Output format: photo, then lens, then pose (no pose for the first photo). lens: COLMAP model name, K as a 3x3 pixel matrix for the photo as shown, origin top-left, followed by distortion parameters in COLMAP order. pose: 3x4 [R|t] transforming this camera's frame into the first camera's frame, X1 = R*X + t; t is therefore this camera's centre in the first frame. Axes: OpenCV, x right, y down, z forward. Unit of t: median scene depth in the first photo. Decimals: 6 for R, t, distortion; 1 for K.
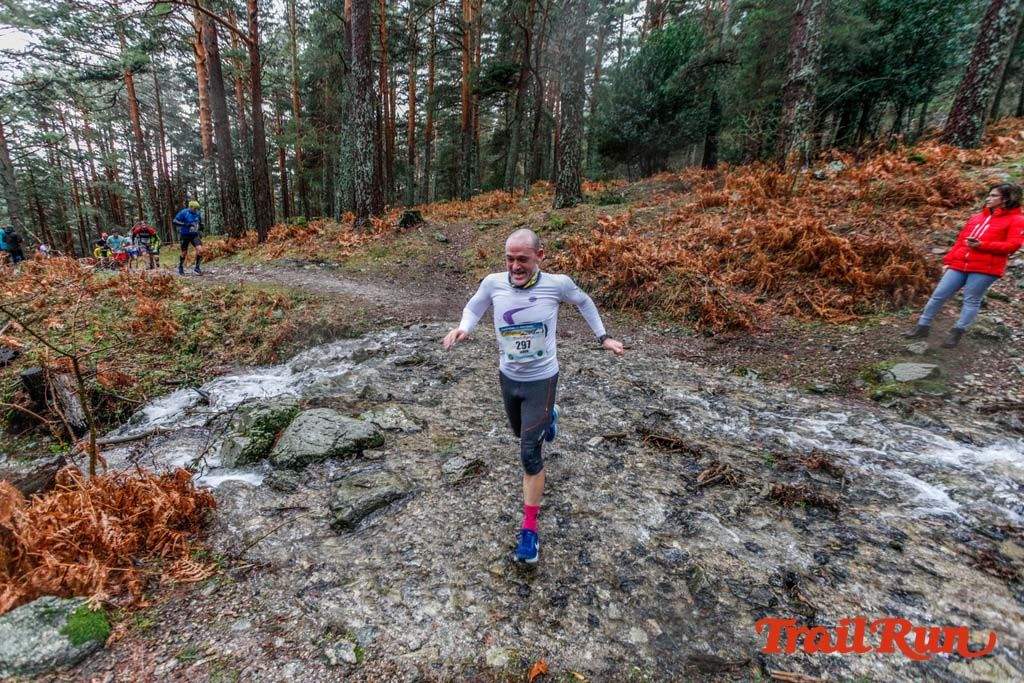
lens RADIAL K [[495.6, 0, 499.0], [0, 495.6, 345.0], [0, 0, 1]] dist [-0.045158, 0.032519]
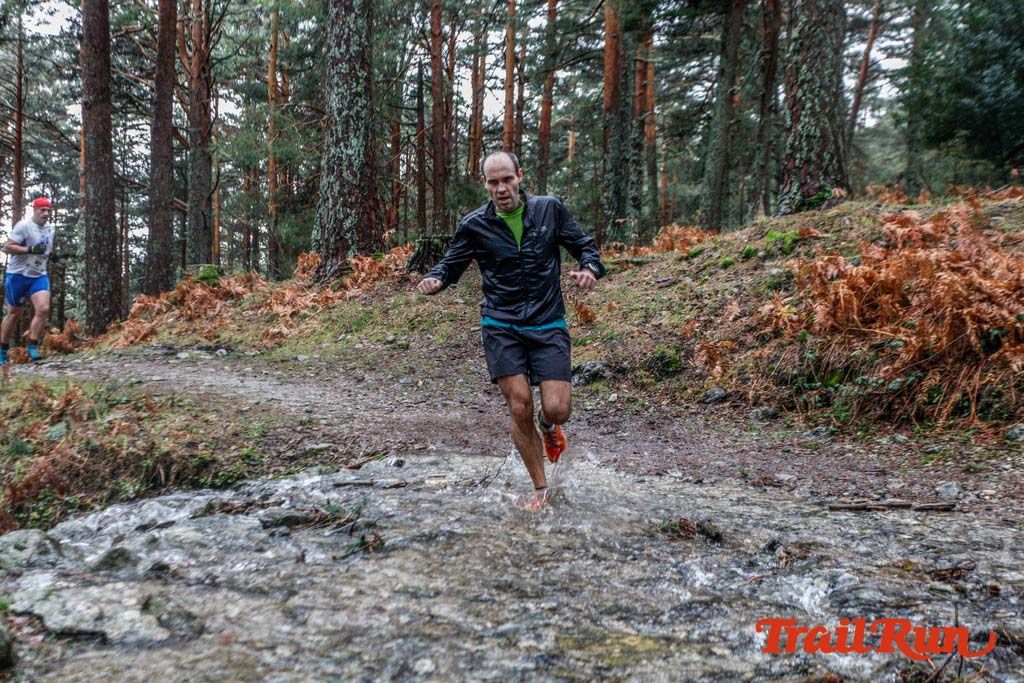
lens RADIAL K [[1124.8, 0, 503.6], [0, 1124.8, 338.7], [0, 0, 1]] dist [0.006036, 0.028356]
pose [[0.981855, -0.011348, -0.189291, 0.092109], [-0.035538, 0.969511, -0.242458, 0.073996], [0.186271, 0.244786, 0.951516, 0.155074]]
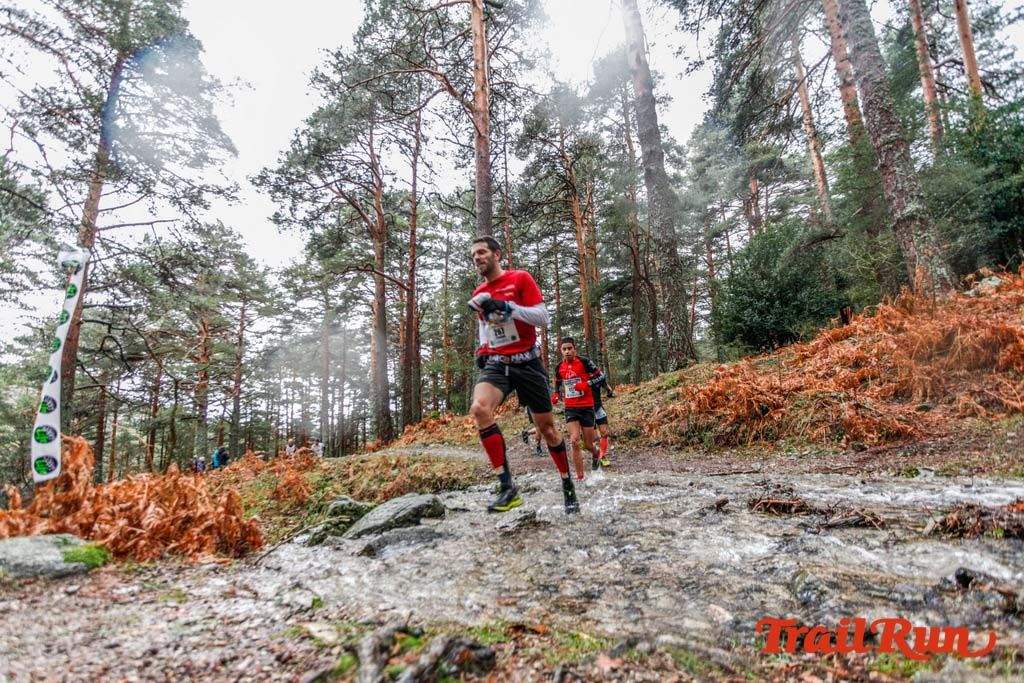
lens RADIAL K [[492.4, 0, 498.5], [0, 492.4, 344.6], [0, 0, 1]] dist [-0.044948, 0.030443]
pose [[0.958136, -0.124396, -0.257877, 0.064040], [0.000188, 0.900957, -0.433908, 0.141157], [0.286312, 0.415694, 0.863263, 0.047056]]
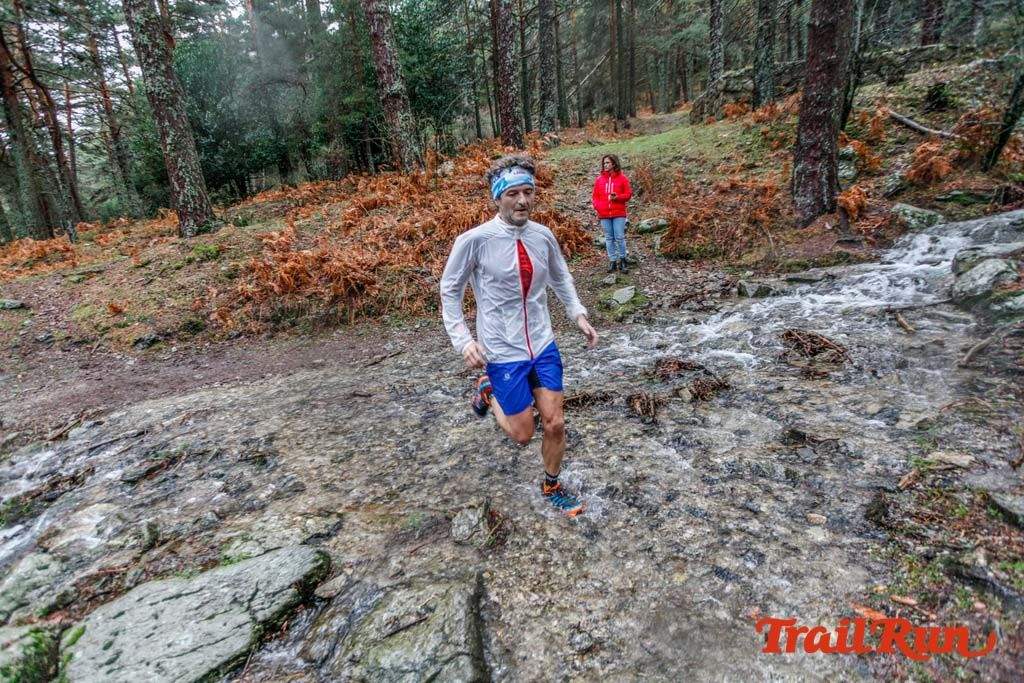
lens RADIAL K [[494.5, 0, 498.5], [0, 494.5, 344.2], [0, 0, 1]] dist [-0.043280, 0.030927]
pose [[0.671417, -0.281357, 0.685593, -0.196041], [0.318382, 0.944913, 0.075979, -0.016898], [-0.669203, 0.167267, 0.724009, 0.170543]]
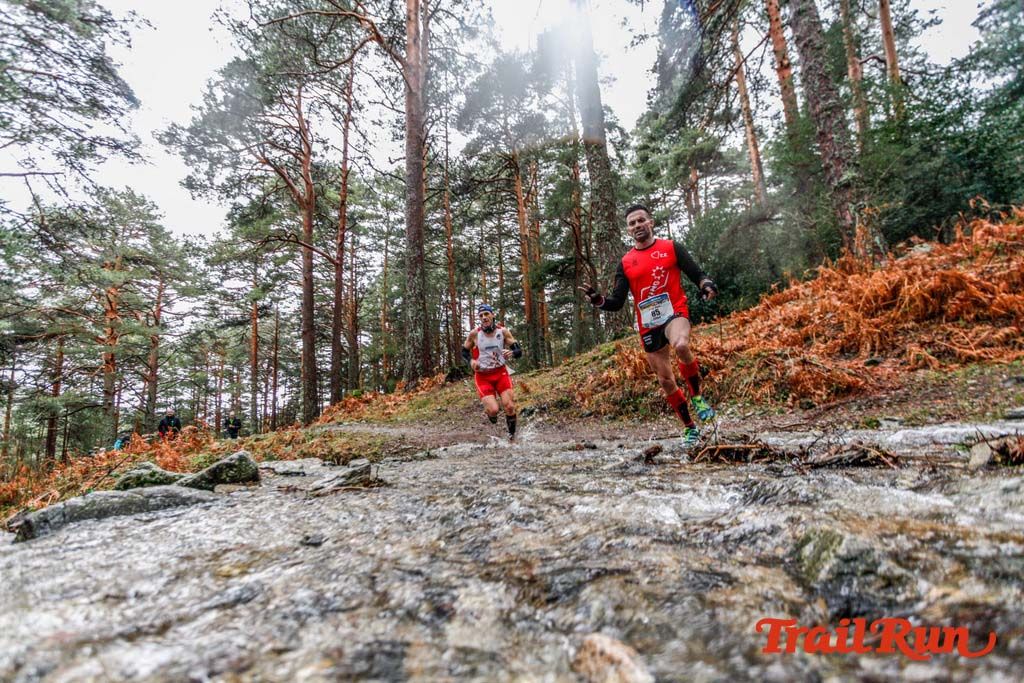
lens RADIAL K [[492.2, 0, 498.6], [0, 492.2, 345.2], [0, 0, 1]] dist [-0.049602, 0.032404]
pose [[0.981343, -0.112377, -0.156002, 0.083358], [0.038208, 0.909203, -0.414597, 0.142198], [0.188429, 0.400901, 0.896534, 0.198466]]
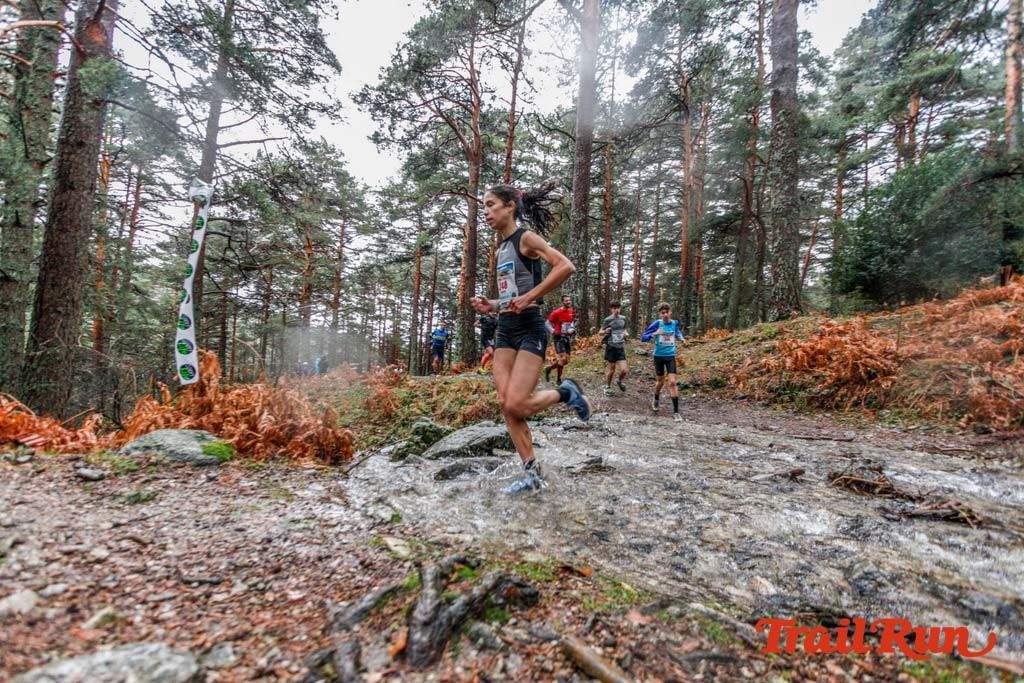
lens RADIAL K [[494.5, 0, 498.5], [0, 494.5, 344.2], [0, 0, 1]] dist [-0.043280, 0.030927]
pose [[0.902890, -0.001850, -0.429867, 0.072270], [-0.135220, 0.948007, -0.288095, 0.132713], [0.408050, 0.318245, 0.855696, 0.036482]]
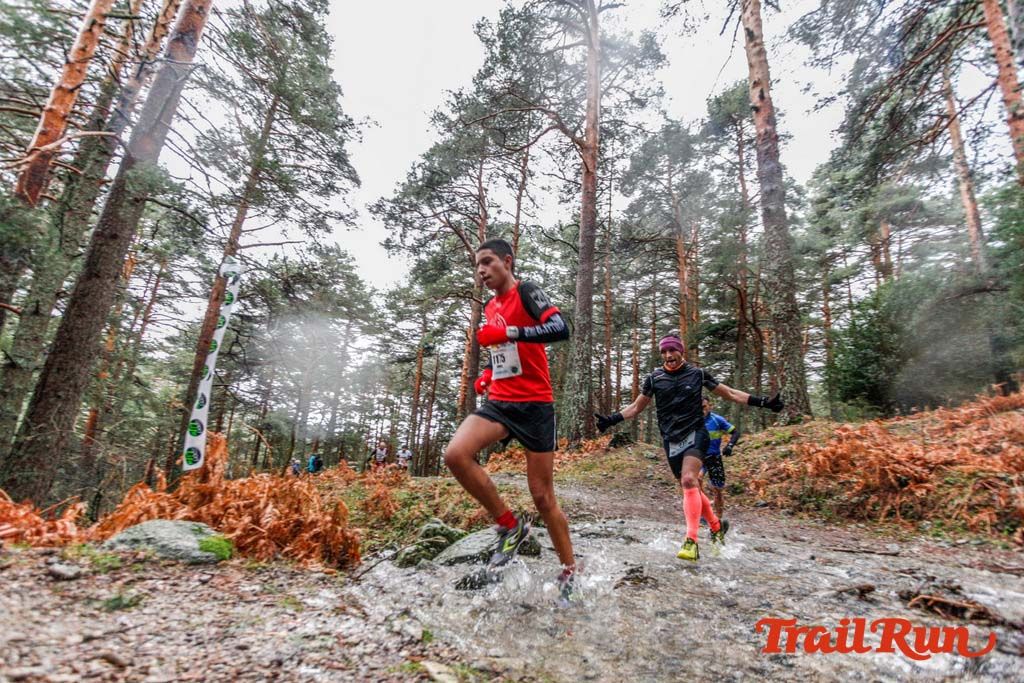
lens RADIAL K [[492.2, 0, 498.6], [0, 492.2, 345.2], [0, 0, 1]] dist [-0.049602, 0.032404]
pose [[0.905496, -0.069357, -0.418649, 0.041931], [-0.153753, 0.865897, -0.476006, 0.137787], [0.395521, 0.495390, 0.773403, 0.049288]]
